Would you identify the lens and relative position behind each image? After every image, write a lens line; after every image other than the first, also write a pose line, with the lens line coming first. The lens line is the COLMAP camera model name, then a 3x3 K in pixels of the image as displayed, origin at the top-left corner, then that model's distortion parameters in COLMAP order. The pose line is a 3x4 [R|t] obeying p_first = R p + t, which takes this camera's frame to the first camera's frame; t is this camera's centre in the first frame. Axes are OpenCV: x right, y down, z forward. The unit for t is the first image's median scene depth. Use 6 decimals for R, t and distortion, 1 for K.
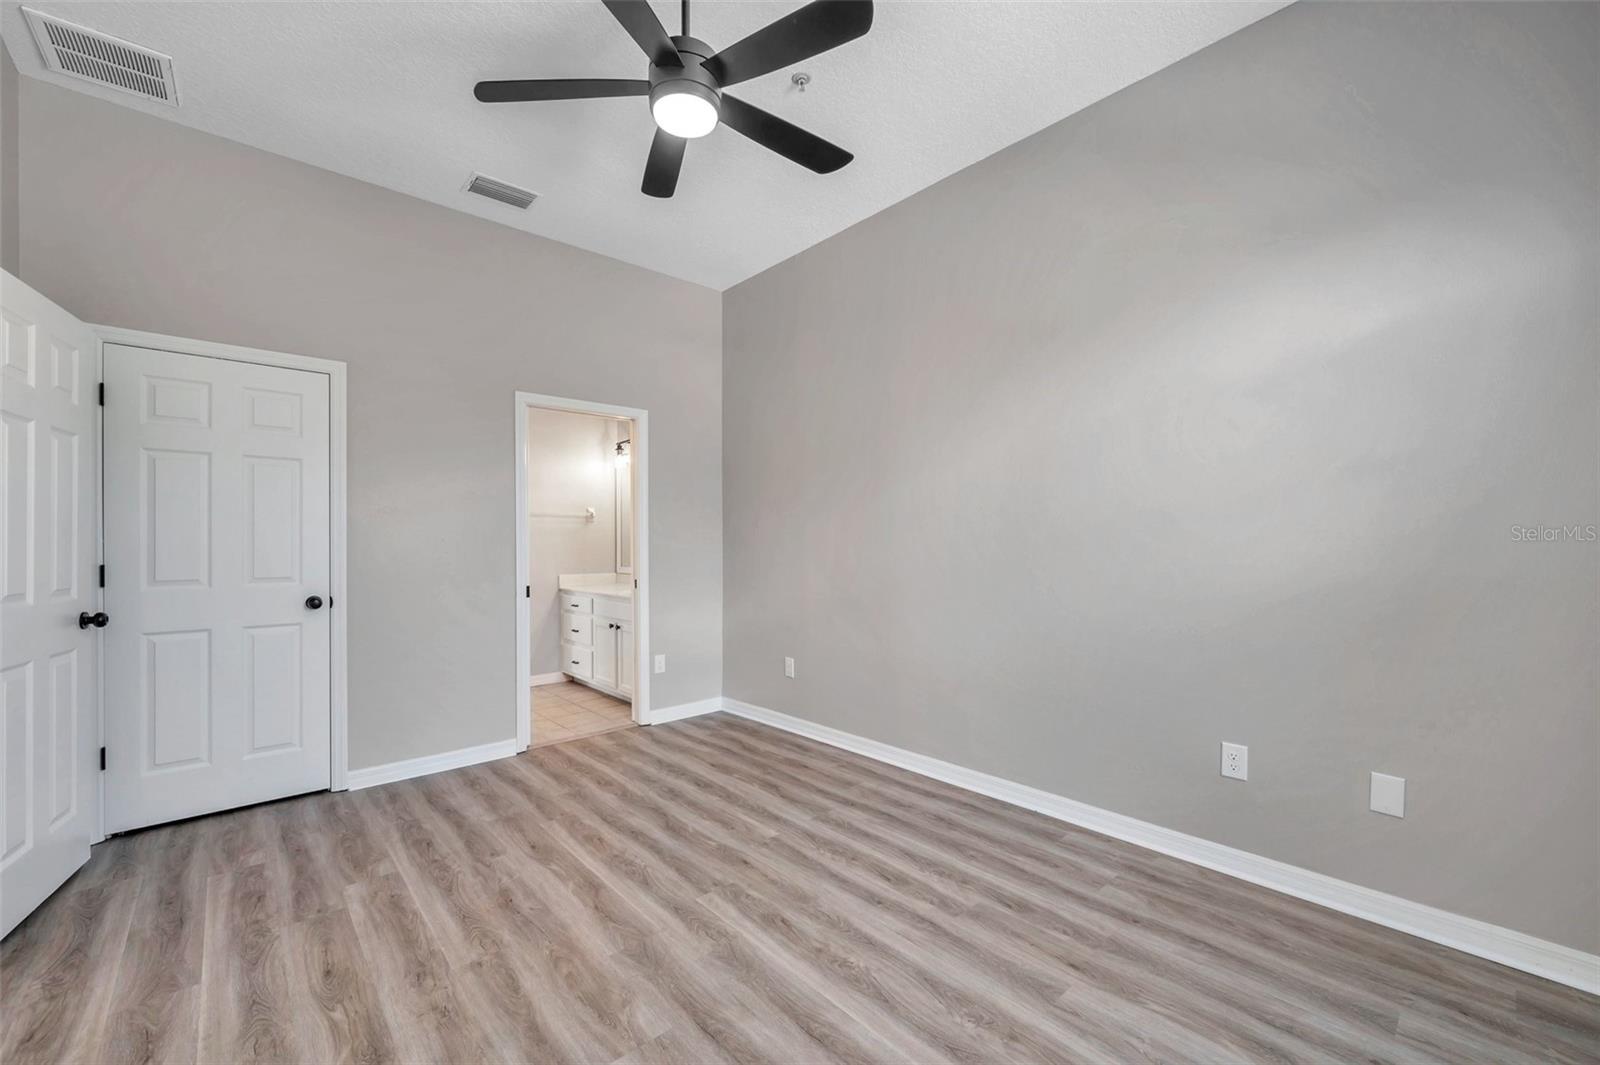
lens RADIAL K [[631.0, 0, 801.6], [0, 631.0, 540.7], [0, 0, 1]] dist [0.001254, 0.000048]
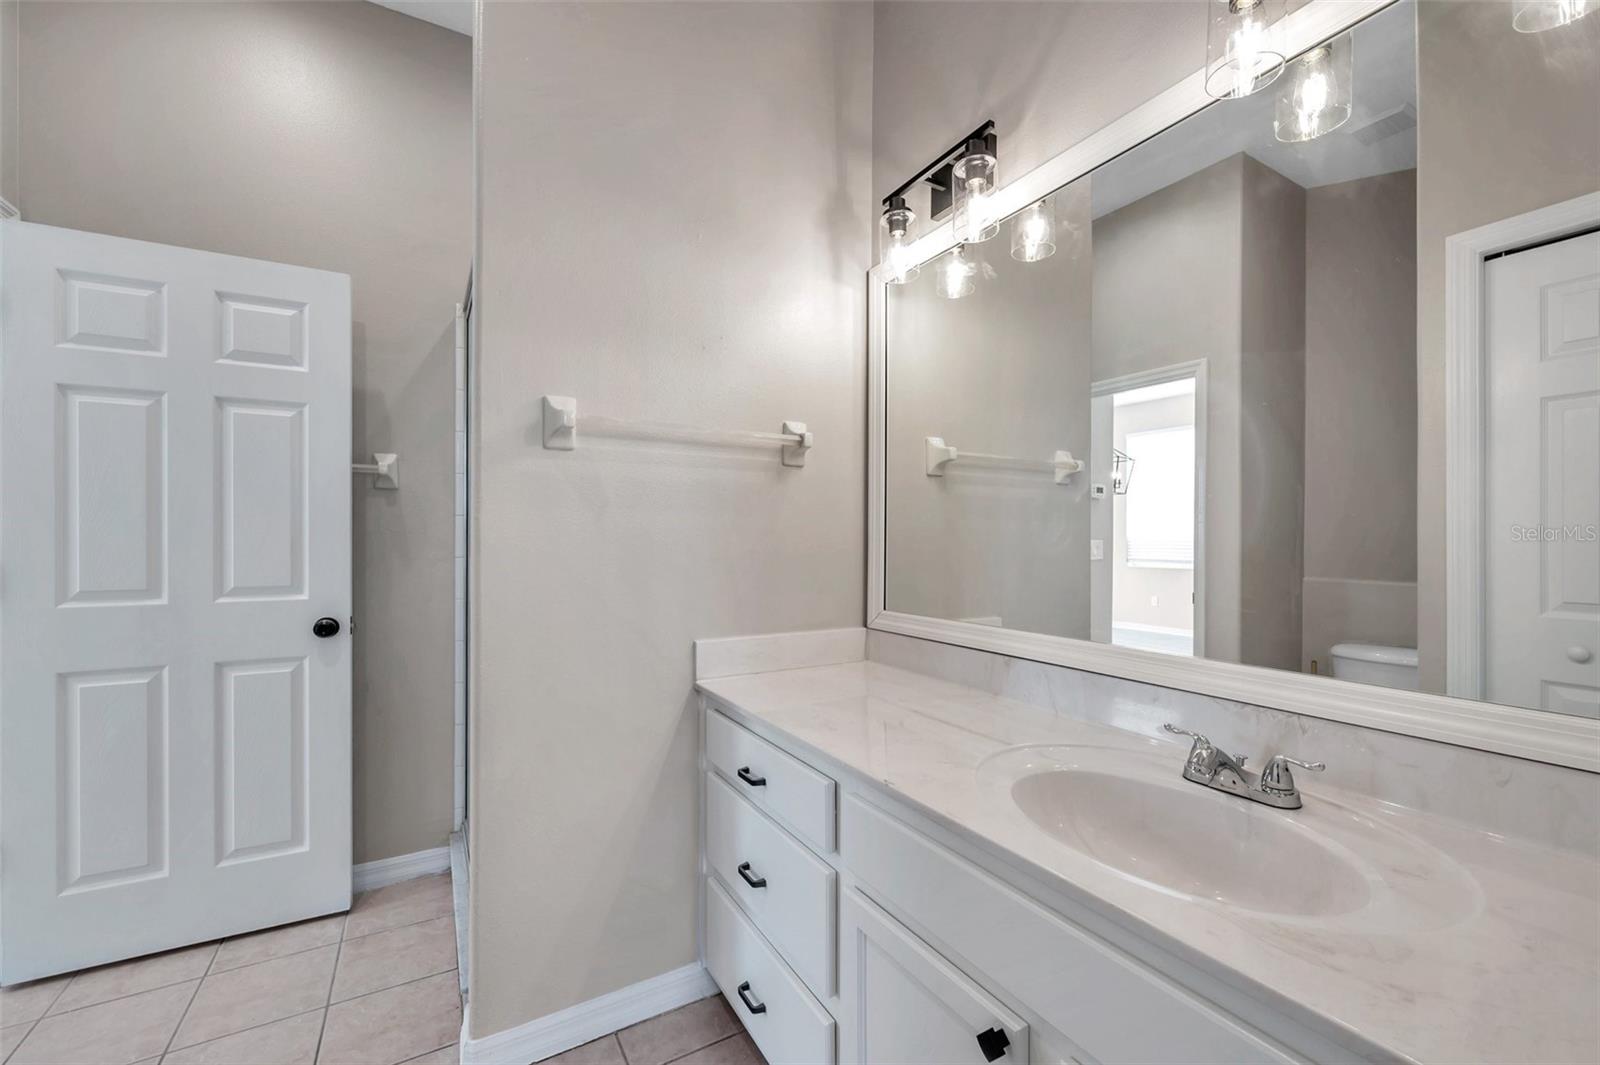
lens RADIAL K [[631.0, 0, 801.6], [0, 631.0, 540.7], [0, 0, 1]] dist [0.001254, 0.000048]
pose [[0.977725, 0.009470, -0.209675, -0.266577], [-0.007453, 0.999918, 0.010408, 0.004078], [0.209756, -0.008613, 0.977716, 0.699837]]
